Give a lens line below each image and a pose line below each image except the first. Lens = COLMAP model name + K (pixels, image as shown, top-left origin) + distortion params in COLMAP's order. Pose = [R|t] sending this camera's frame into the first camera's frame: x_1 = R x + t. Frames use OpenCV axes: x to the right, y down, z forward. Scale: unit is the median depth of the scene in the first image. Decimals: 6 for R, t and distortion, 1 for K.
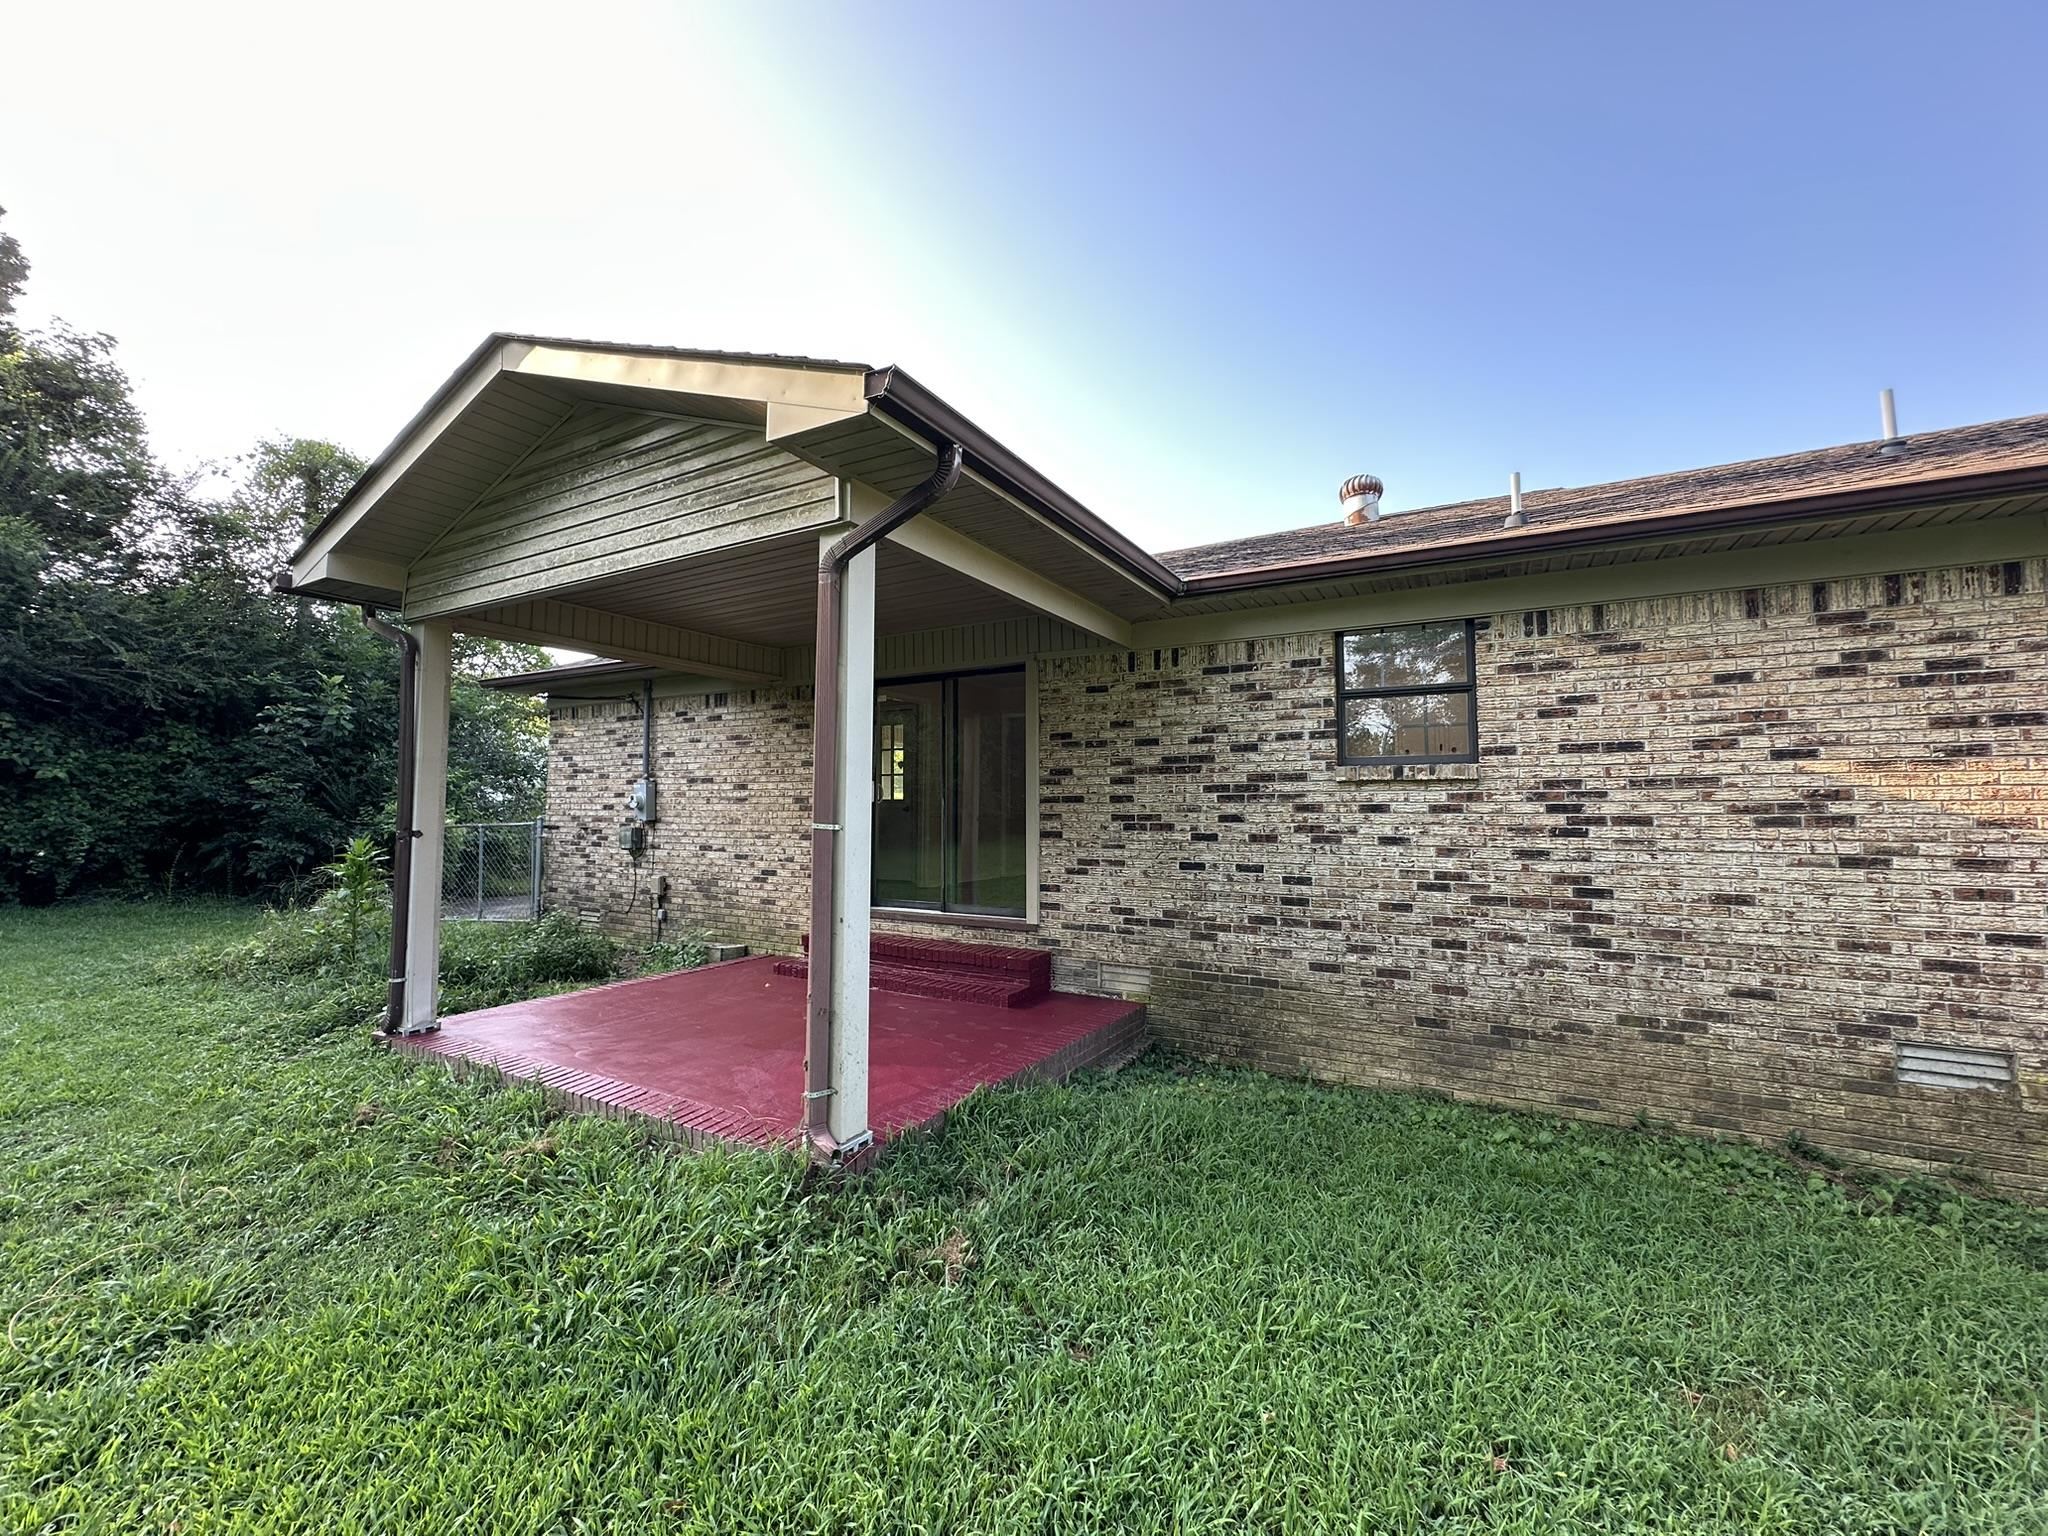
lens RADIAL K [[817.8, 0, 1018.2], [0, 817.8, 766.0], [0, 0, 1]] dist [-0.002455, 0.000548]
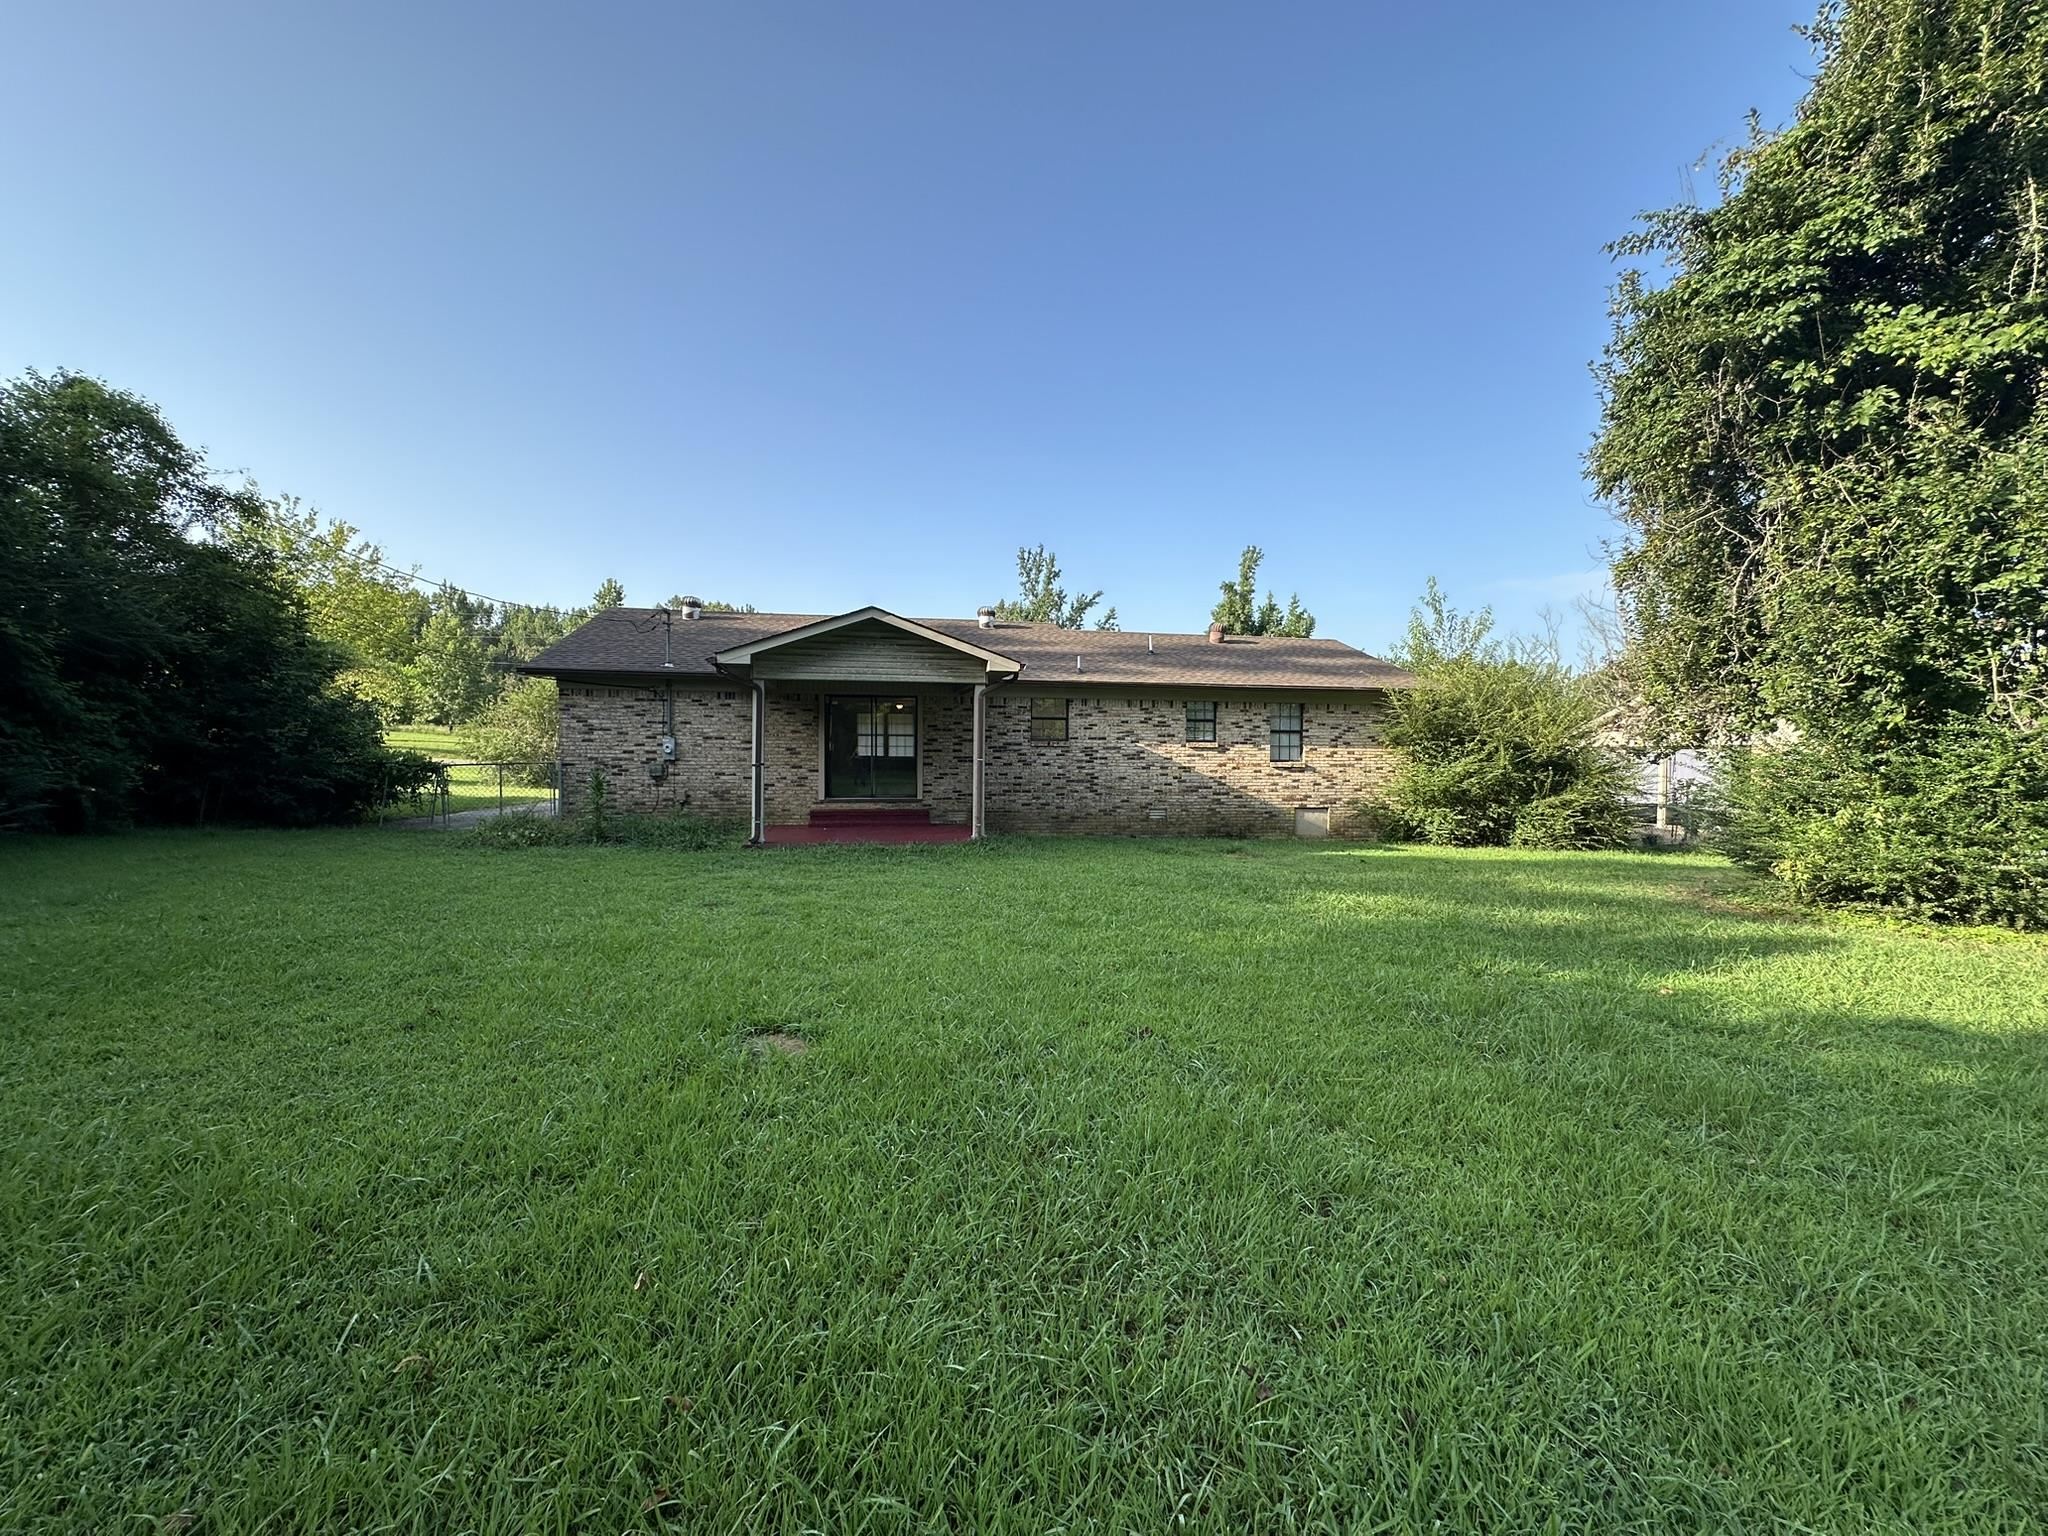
lens RADIAL K [[817.8, 0, 1025.8], [0, 817.8, 762.7], [0, 0, 1]] dist [-0.002455, 0.000548]
pose [[0.758641, -0.001920, 0.651506, -1.801141], [-0.037955, 0.998167, 0.047138, -0.069250], [-0.650402, -0.060489, 0.757178, -1.478368]]
